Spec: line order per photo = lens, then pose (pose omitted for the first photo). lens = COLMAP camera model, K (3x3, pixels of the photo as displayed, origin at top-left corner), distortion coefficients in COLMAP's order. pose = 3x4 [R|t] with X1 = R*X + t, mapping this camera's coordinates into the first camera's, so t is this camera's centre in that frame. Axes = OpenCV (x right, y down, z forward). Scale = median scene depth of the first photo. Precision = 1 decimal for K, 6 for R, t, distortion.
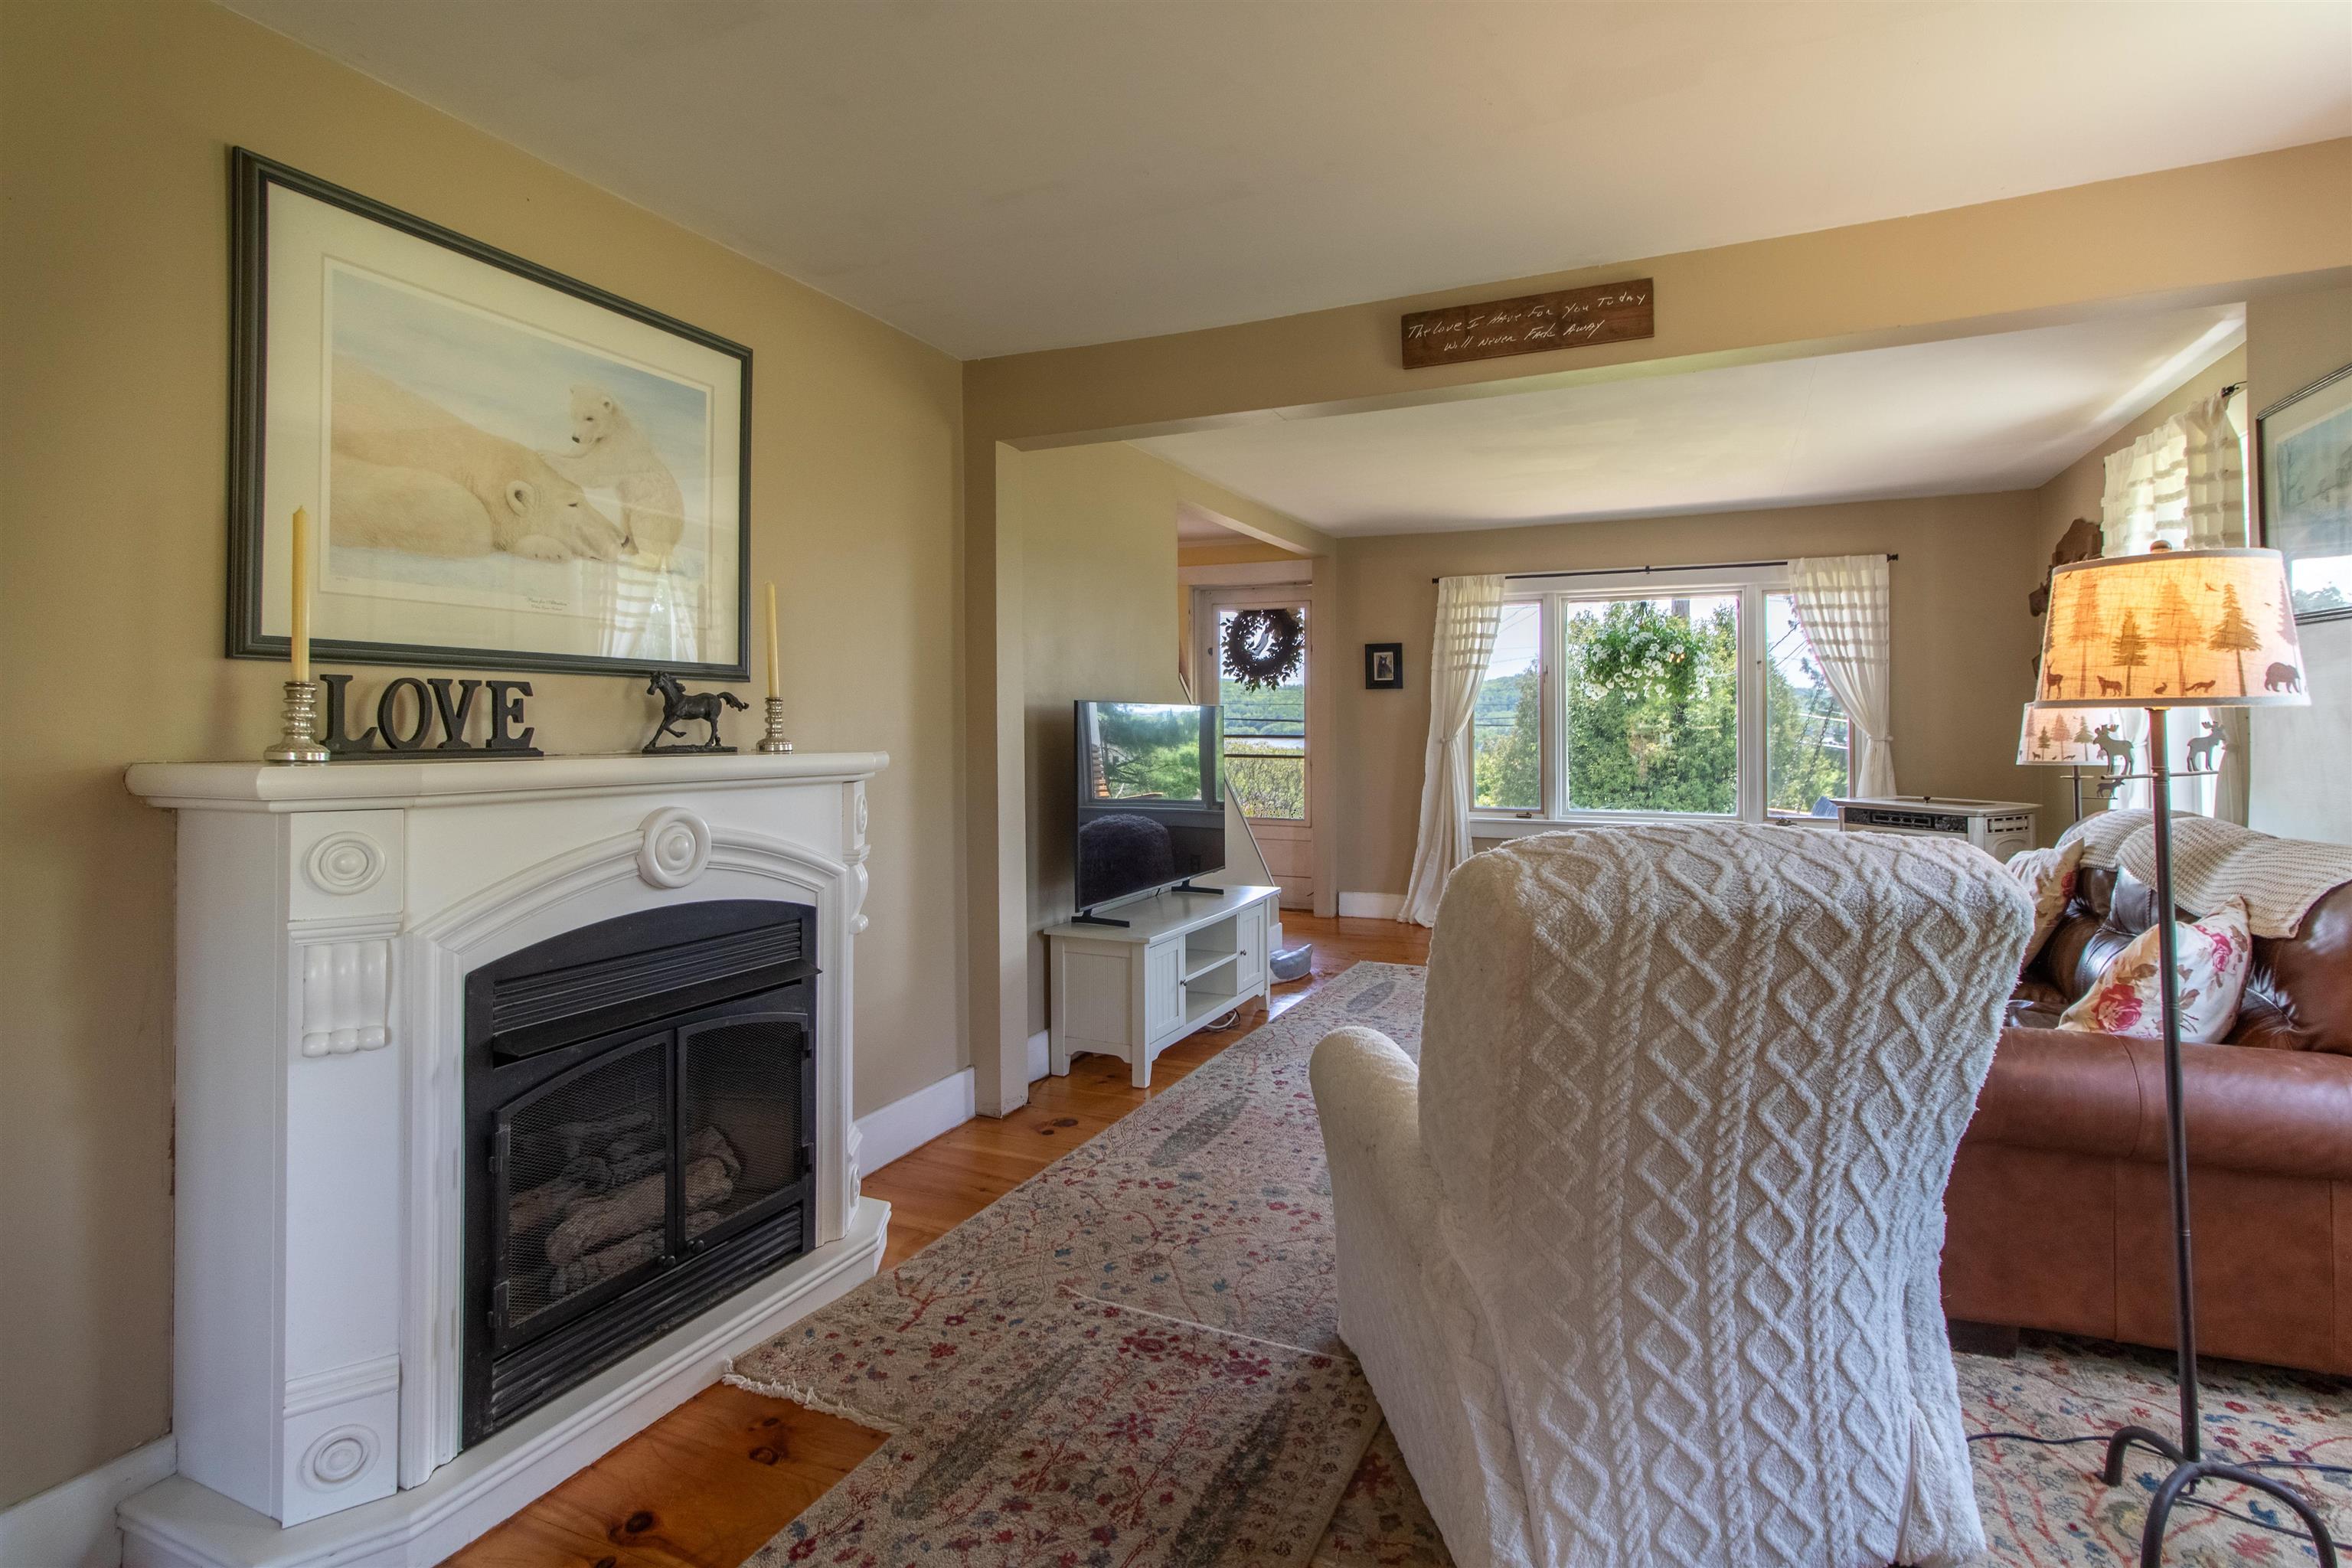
lens RADIAL K [[1112.8, 0, 1231.8], [0, 1112.8, 709.9], [0, 0, 1]] dist [0.003138, 0.001777]
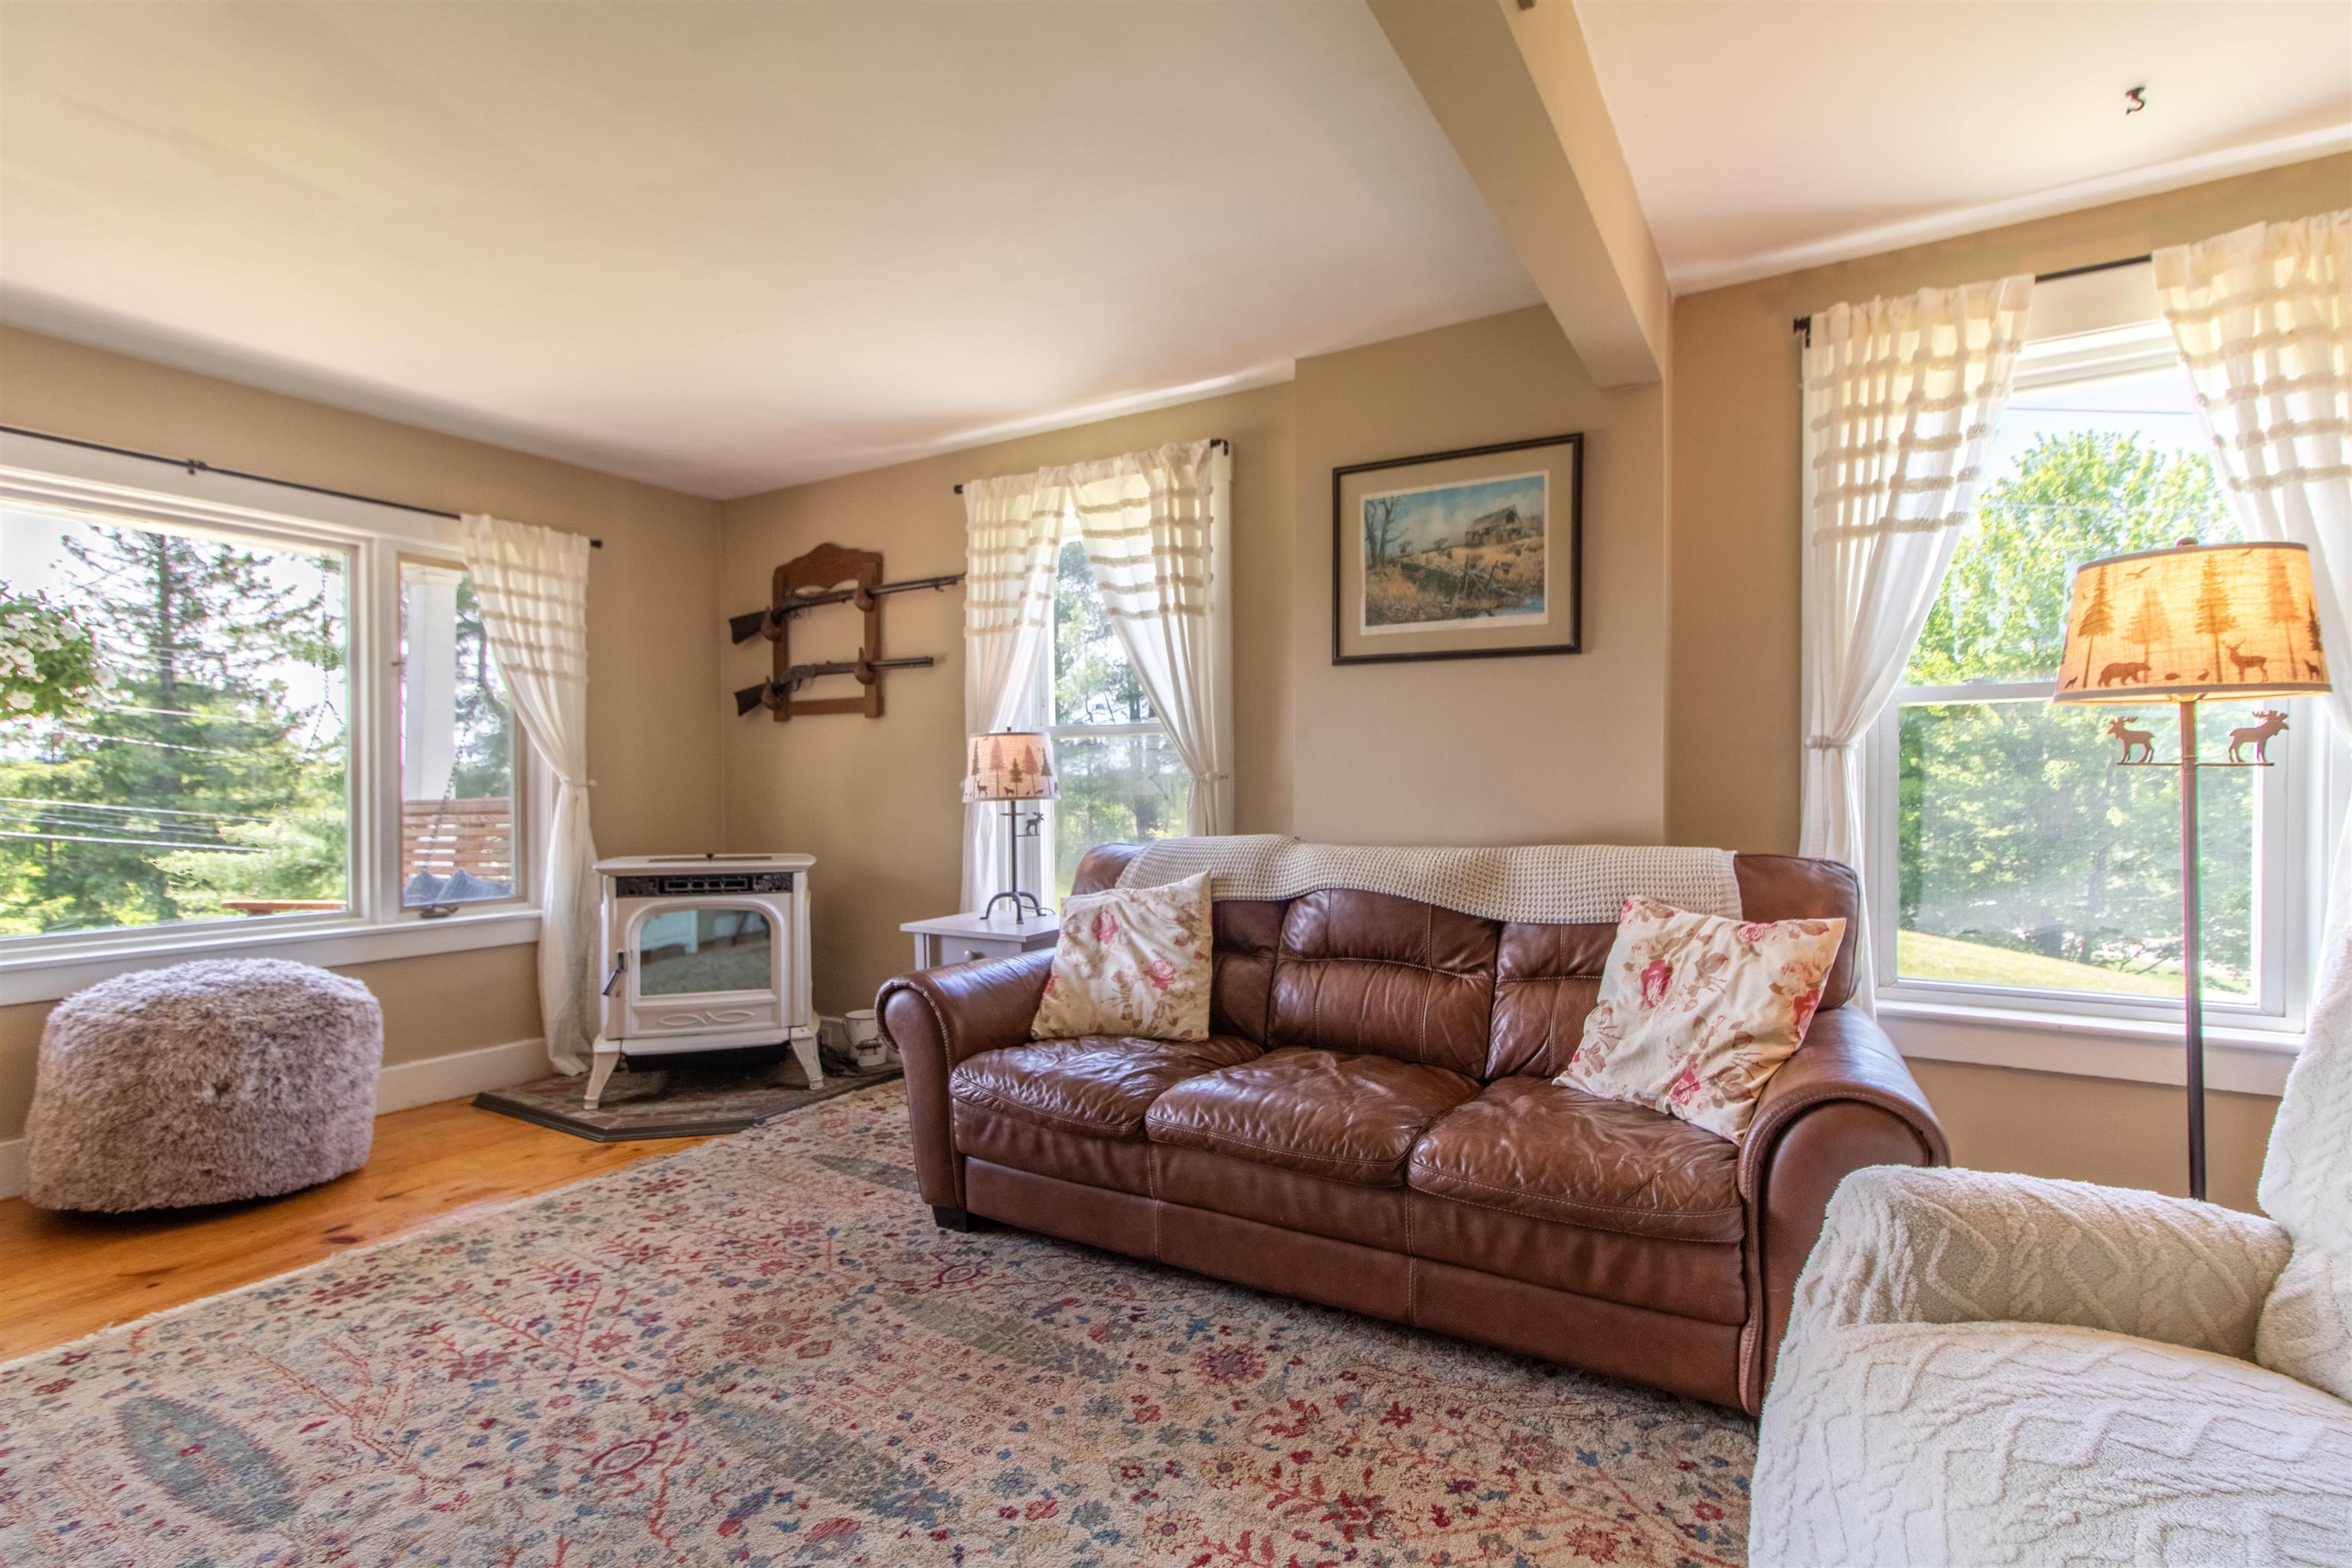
lens RADIAL K [[1097.6, 0, 1171.0], [0, 1097.6, 791.8], [0, 0, 1]] dist [0.003411, 0.002351]
pose [[0.142224, -0.003294, 0.989829, -0.104666], [-0.008792, 0.999951, 0.004591, 0.029138], [-0.989795, -0.009355, 0.142188, 0.590873]]
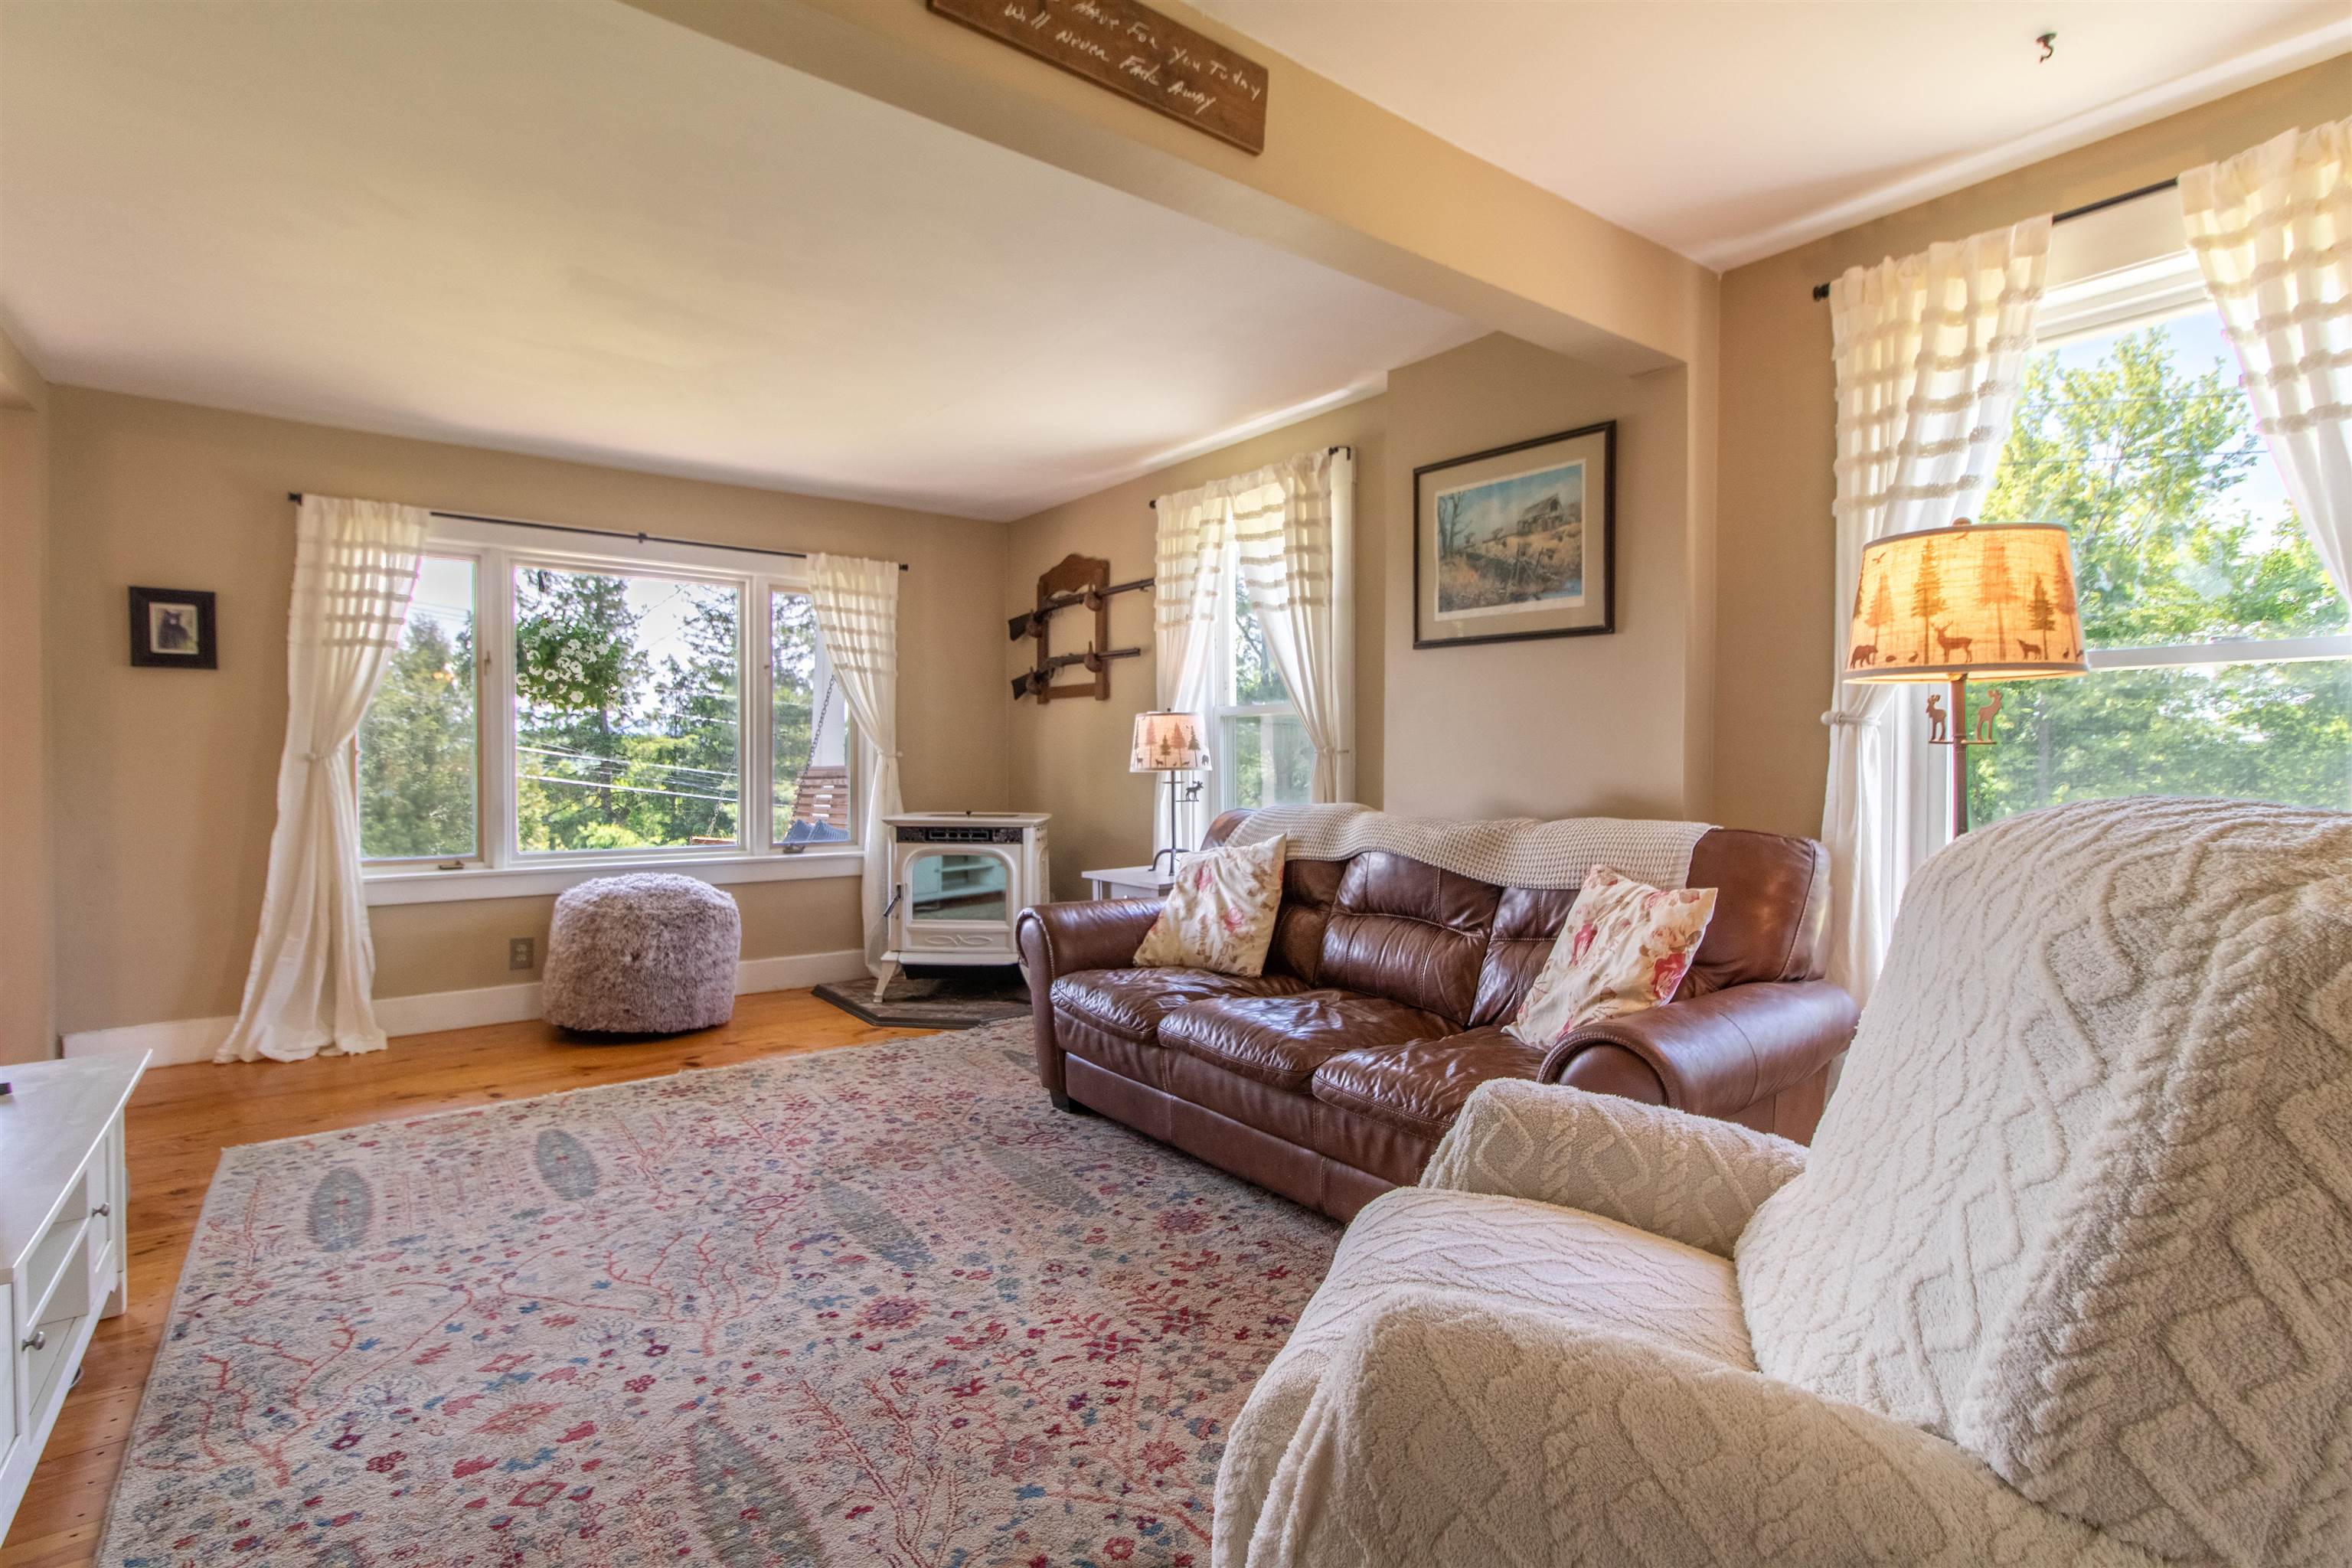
lens RADIAL K [[1097.6, 0, 1164.6], [0, 1097.6, 777.4], [0, 0, 1]] dist [0.003411, 0.002351]
pose [[0.499923, -0.011633, 0.865992, -0.143877], [-0.013510, 0.999683, 0.021228, 0.026248], [-0.865964, -0.022312, 0.499608, 0.374664]]
